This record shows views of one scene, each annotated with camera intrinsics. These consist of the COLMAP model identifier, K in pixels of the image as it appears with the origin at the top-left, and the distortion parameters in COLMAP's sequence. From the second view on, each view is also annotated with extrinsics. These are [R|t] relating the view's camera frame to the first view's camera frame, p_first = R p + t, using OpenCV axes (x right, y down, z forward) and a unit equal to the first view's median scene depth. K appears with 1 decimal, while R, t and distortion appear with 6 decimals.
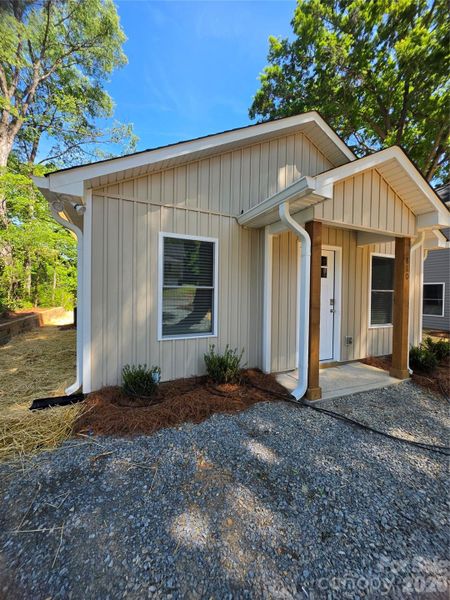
lens RADIAL K [[242.8, 0, 223.3], [0, 242.8, 296.6], [0, 0, 1]] dist [-0.001160, -0.000090]
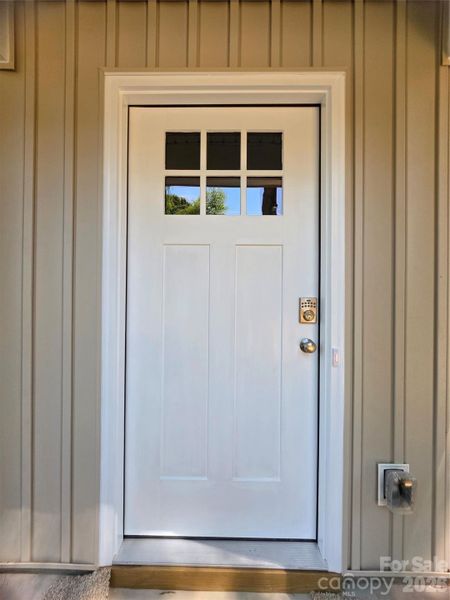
lens RADIAL K [[242.8, 0, 223.3], [0, 242.8, 296.6], [0, 0, 1]] dist [-0.001160, -0.000090]
pose [[0.899933, -0.002942, -0.436018, 0.482736], [-0.005738, 0.999811, -0.018590, 0.013834], [0.435990, 0.019231, 0.899746, 0.747353]]
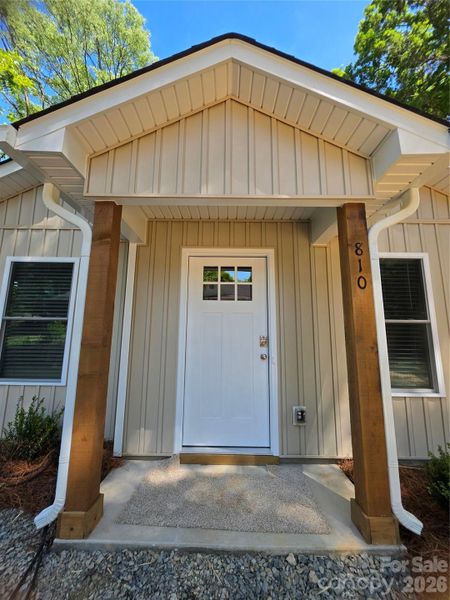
lens RADIAL K [[242.8, 0, 223.3], [0, 242.8, 296.6], [0, 0, 1]] dist [-0.001160, -0.000090]
pose [[0.905007, -0.065514, -0.420321, 0.618575], [-0.007647, 0.985405, -0.170056, 0.016751], [0.425327, 0.157116, 0.891297, 0.426635]]
